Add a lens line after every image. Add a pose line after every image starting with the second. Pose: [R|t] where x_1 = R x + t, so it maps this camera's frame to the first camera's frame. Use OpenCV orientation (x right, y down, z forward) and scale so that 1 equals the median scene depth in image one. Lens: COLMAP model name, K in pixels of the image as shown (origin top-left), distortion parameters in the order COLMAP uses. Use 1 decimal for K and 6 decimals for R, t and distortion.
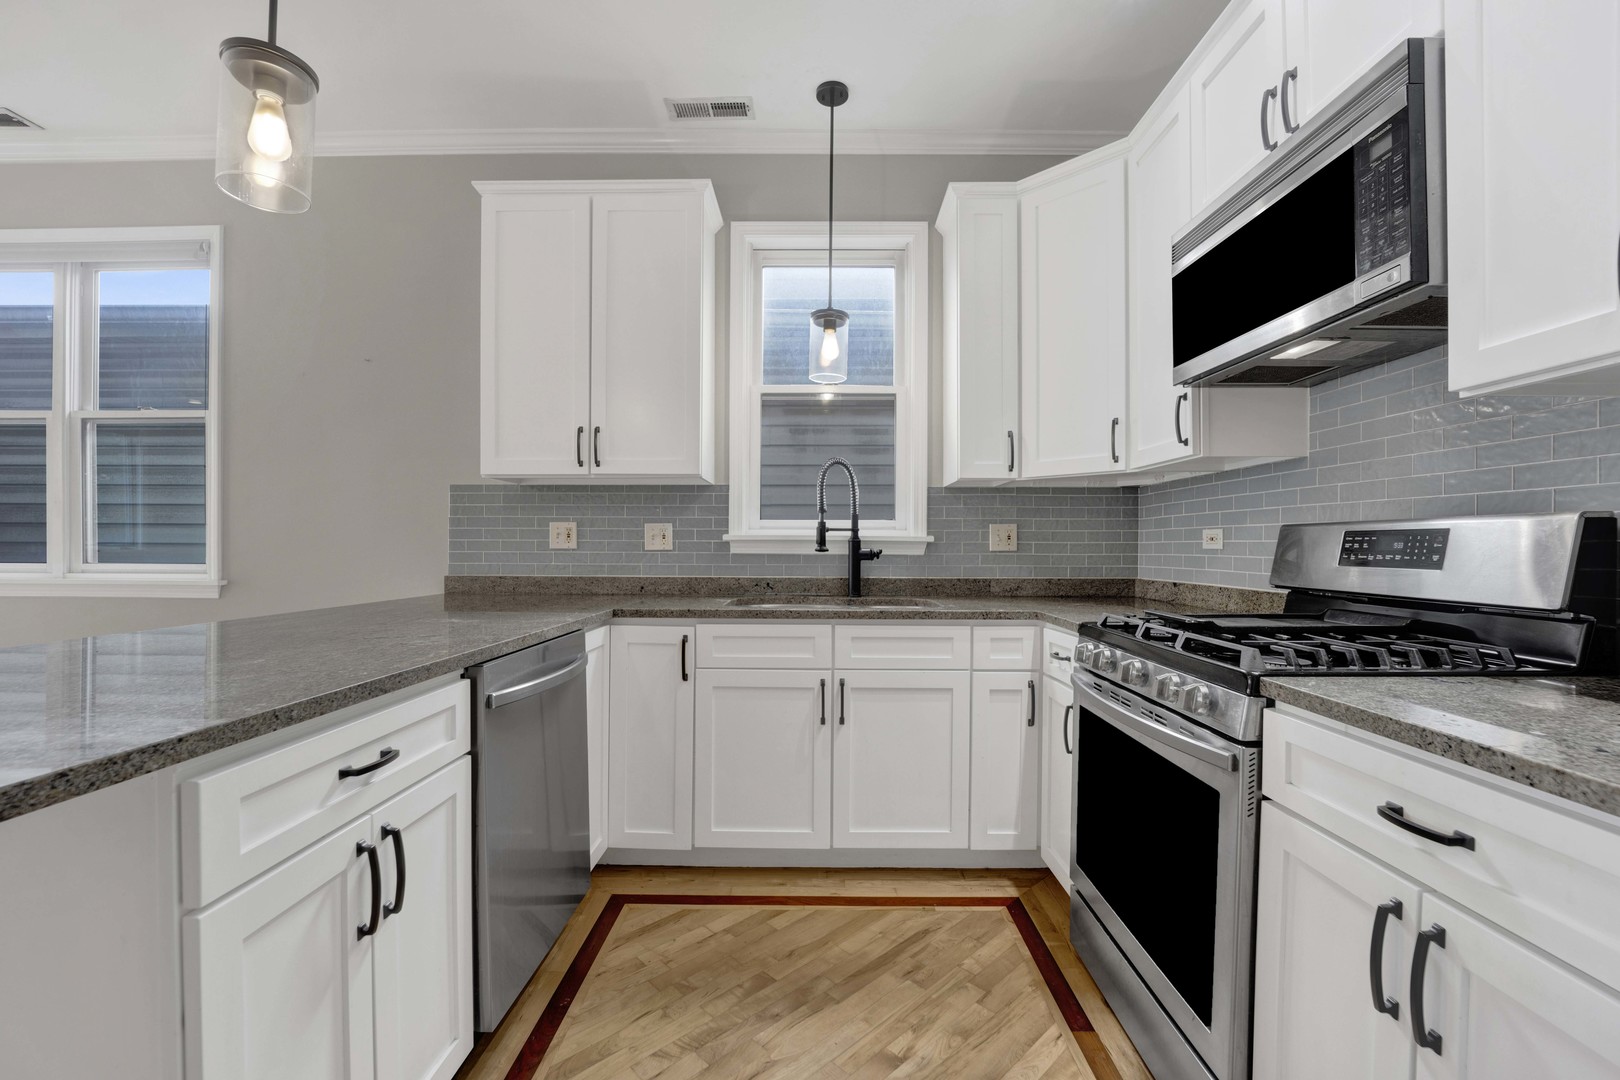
lens RADIAL K [[686.1, 0, 818.0], [0, 686.1, 547.5], [0, 0, 1]] dist [-0.019749, 0.000005]
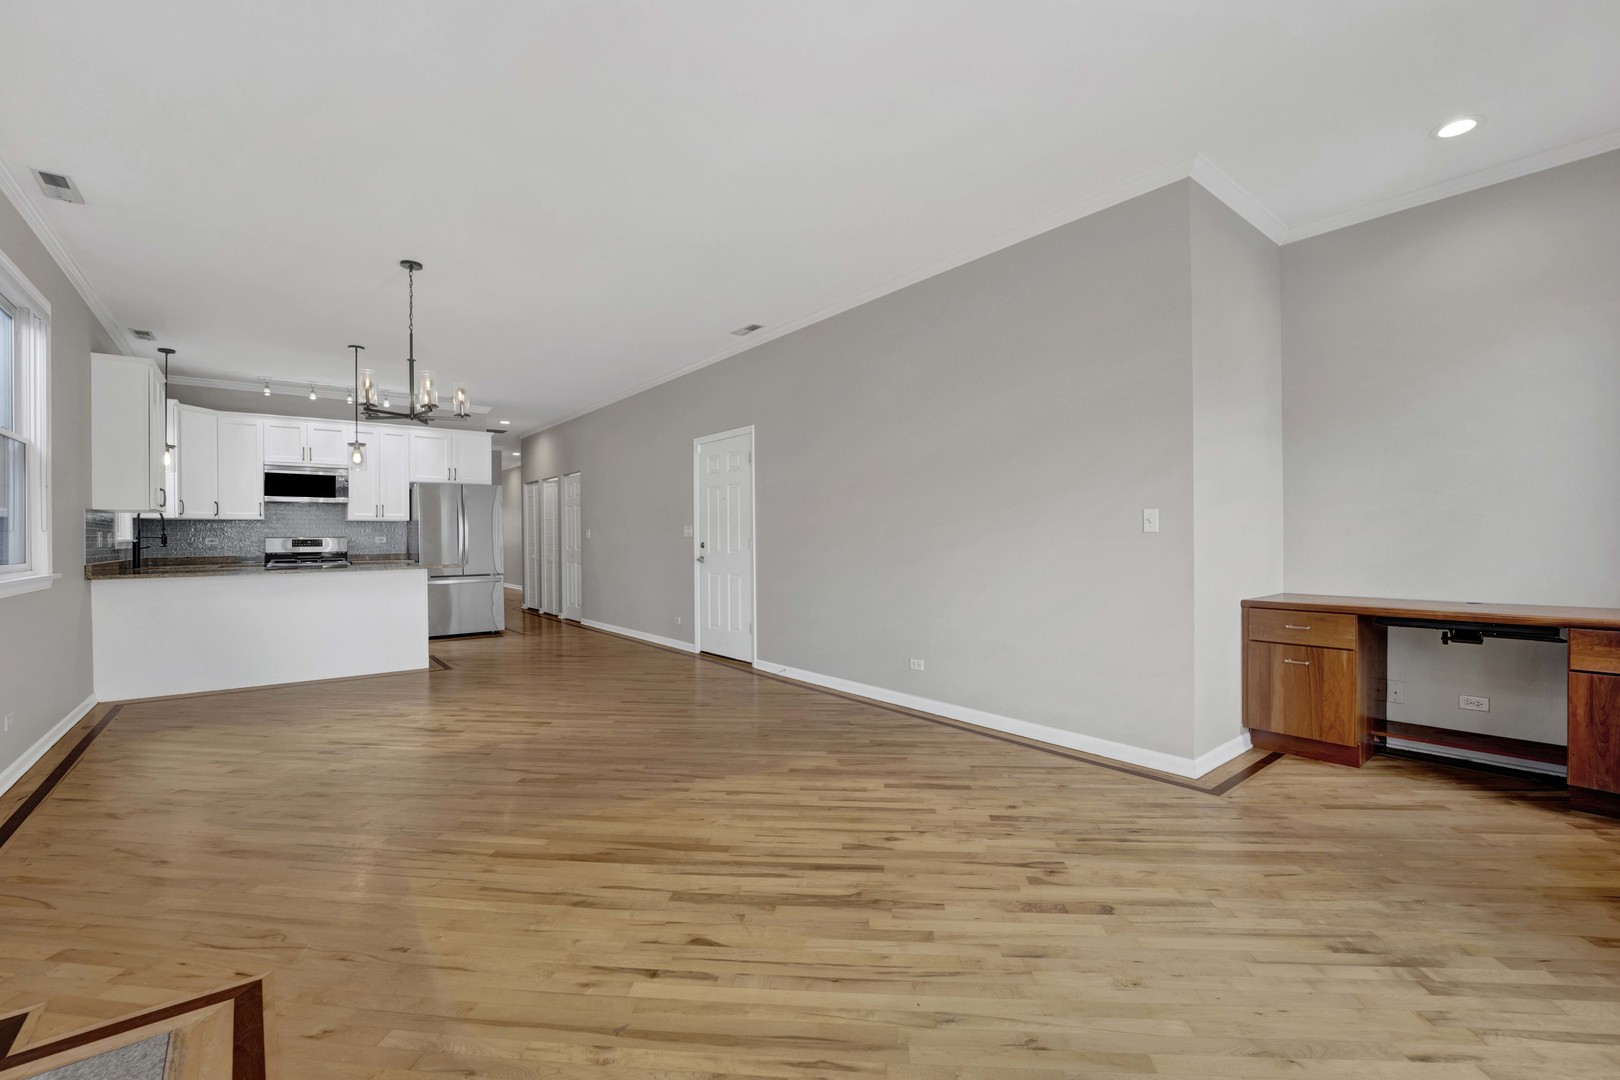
lens RADIAL K [[687.0, 0, 811.6], [0, 687.0, 536.2], [0, 0, 1]] dist [-0.020979, -0.000499]
pose [[-0.634916, 0.002786, 0.772576, -3.006022], [0.007346, 0.999970, 0.002430, -0.018158], [-0.772546, 0.007218, -0.634918, 0.719095]]
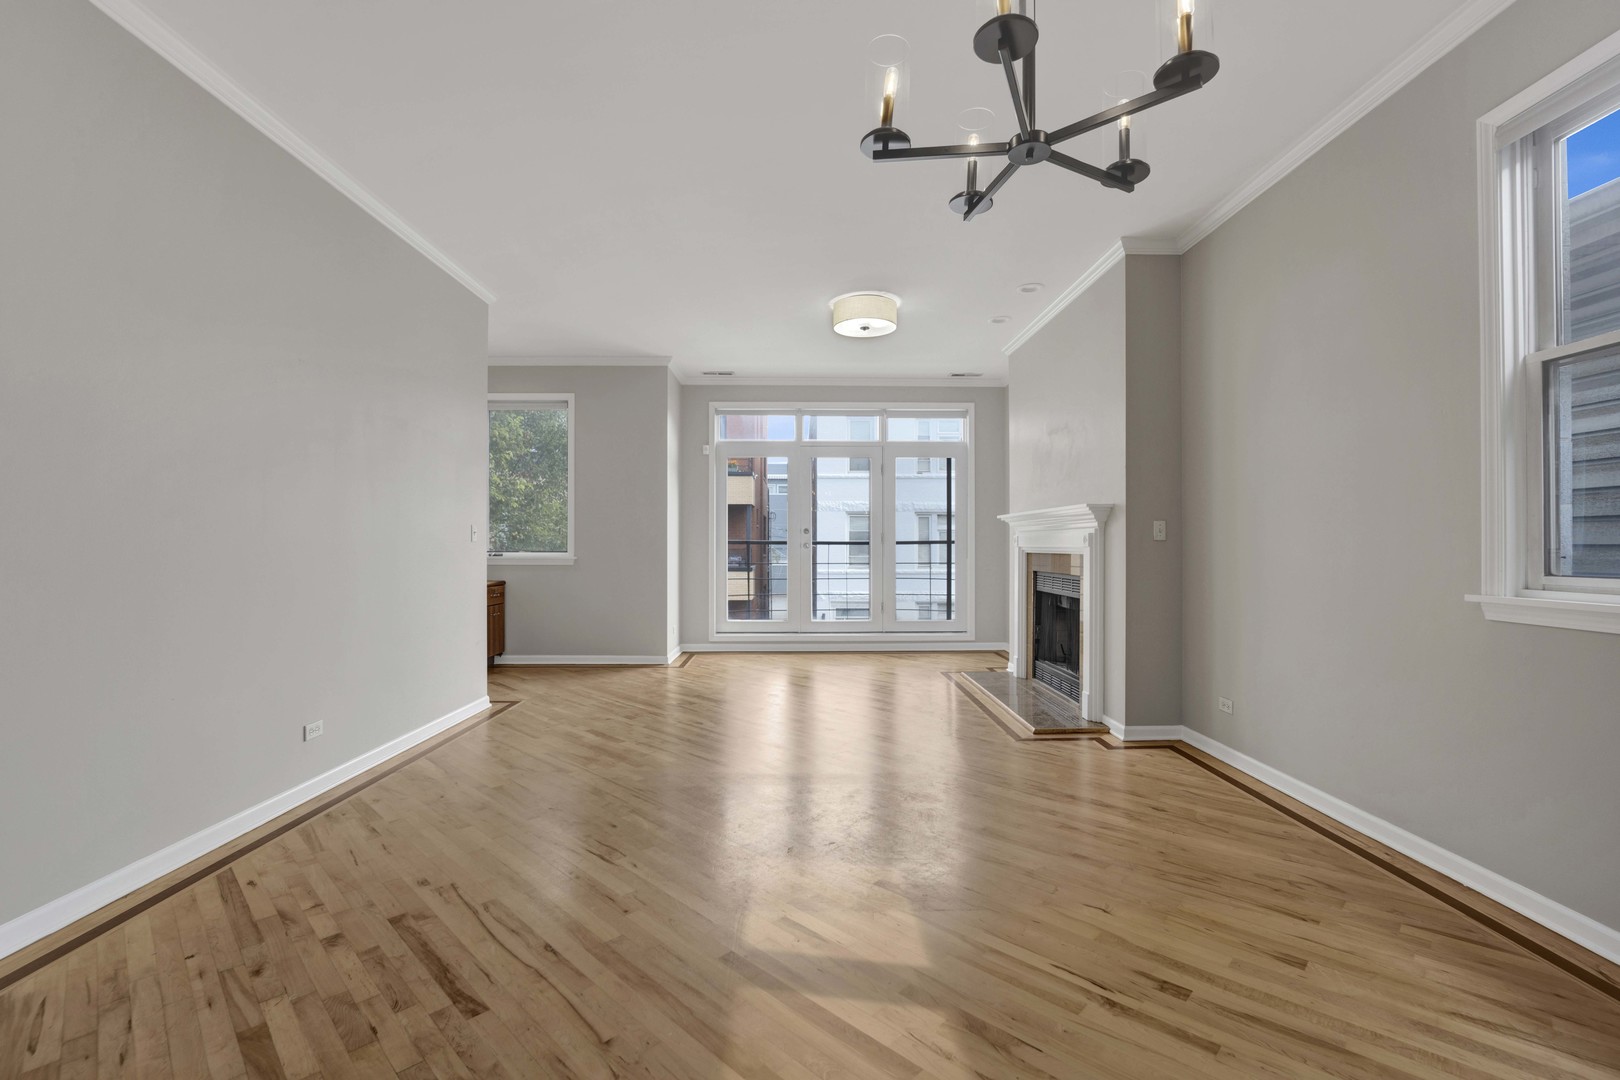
lens RADIAL K [[700.1, 0, 806.6], [0, 700.1, 543.2], [0, 0, 1]] dist [-0.022262, -0.000026]
pose [[0.008793, -0.007215, -0.999935, -0.726272], [-0.002785, 0.999970, -0.007240, -0.003458], [0.999957, 0.002849, 0.008773, 0.265993]]
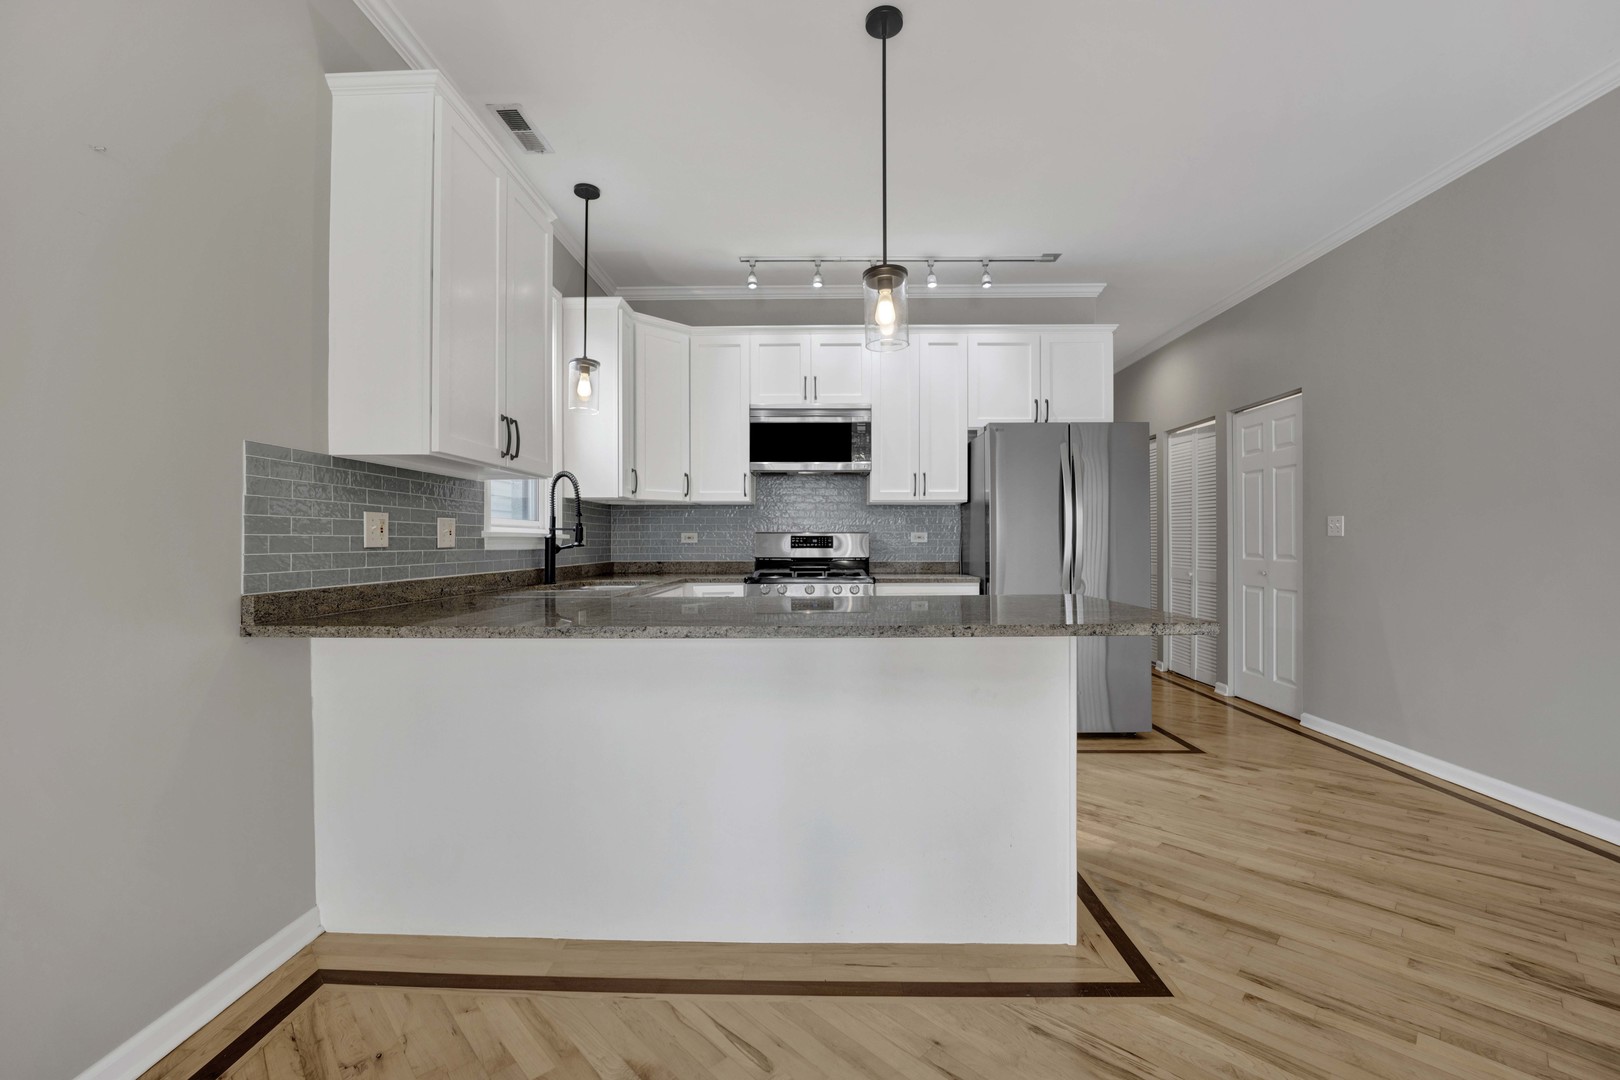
lens RADIAL K [[678.8, 0, 802.4], [0, 678.8, 538.8], [0, 0, 1]] dist [-0.019509, -0.000210]
pose [[0.016769, 0.001121, 0.999859, -1.183729], [0.003587, 0.999993, -0.001181, -0.005180], [-0.999853, 0.003606, 0.016765, 0.544201]]
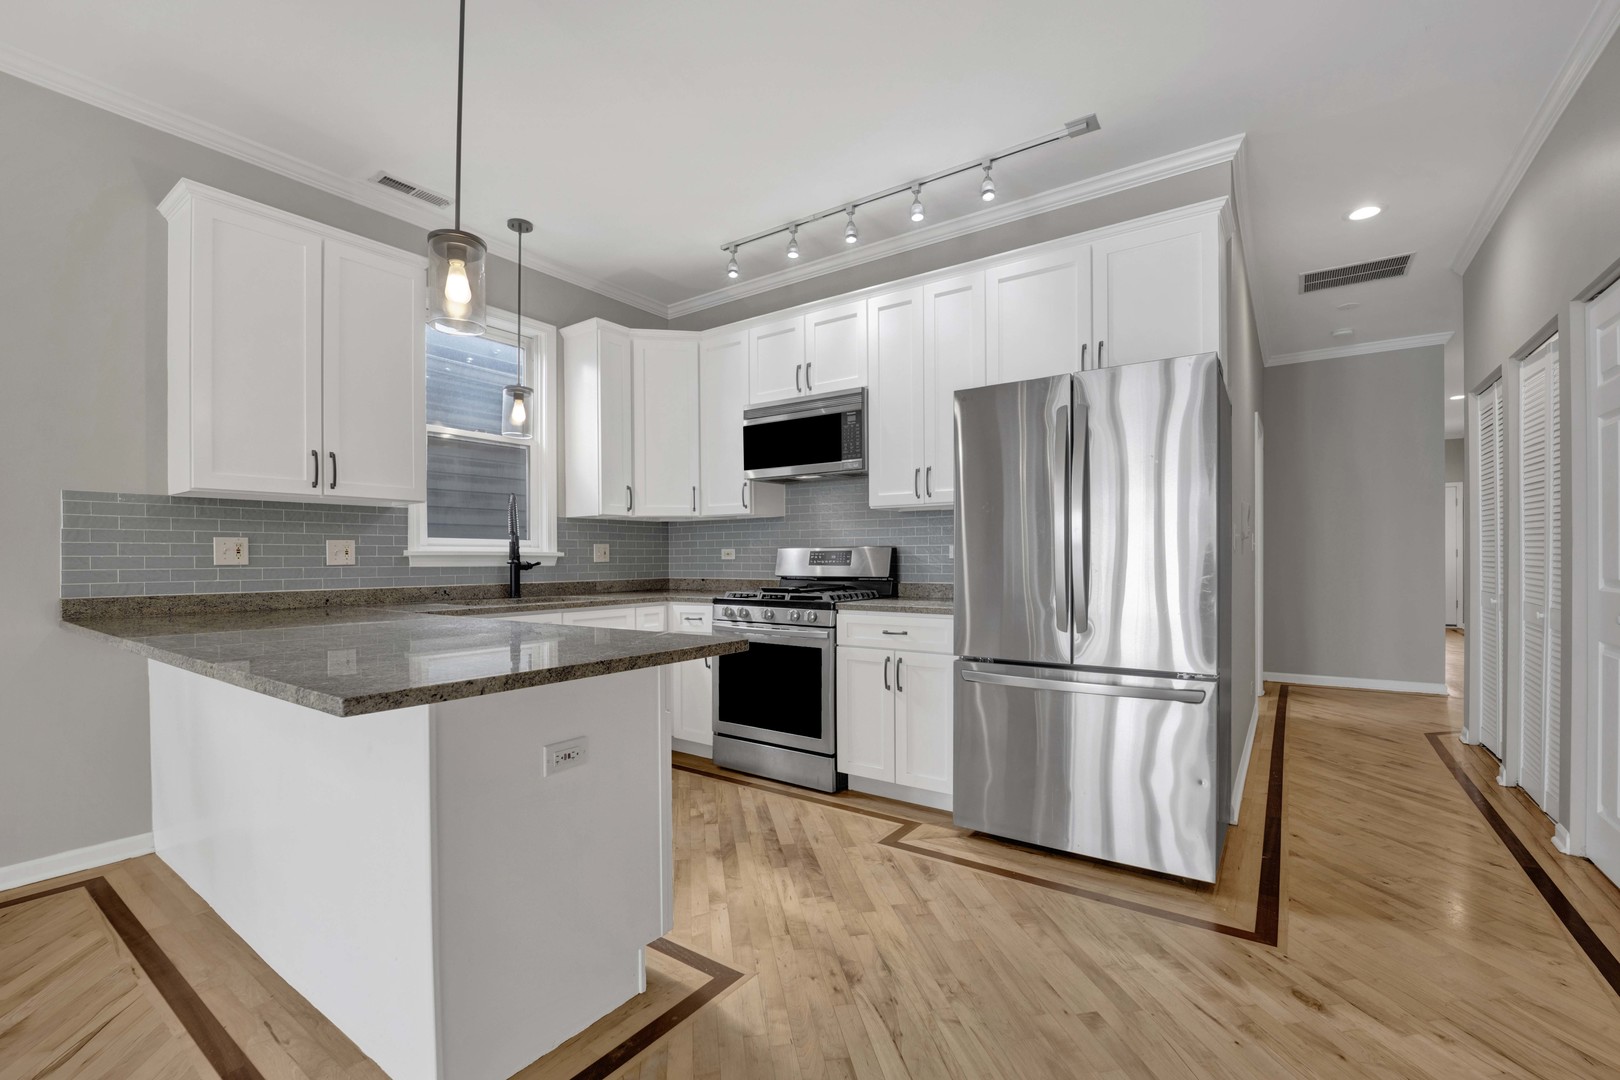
lens RADIAL K [[690.8, 0, 800.6], [0, 690.8, 561.4], [0, 0, 1]] dist [-0.023210, -0.000371]
pose [[0.580105, -0.010396, 0.814475, -0.730854], [0.008193, 0.999942, 0.006928, -0.003406], [-0.814501, 0.002654, 0.580157, -0.228822]]
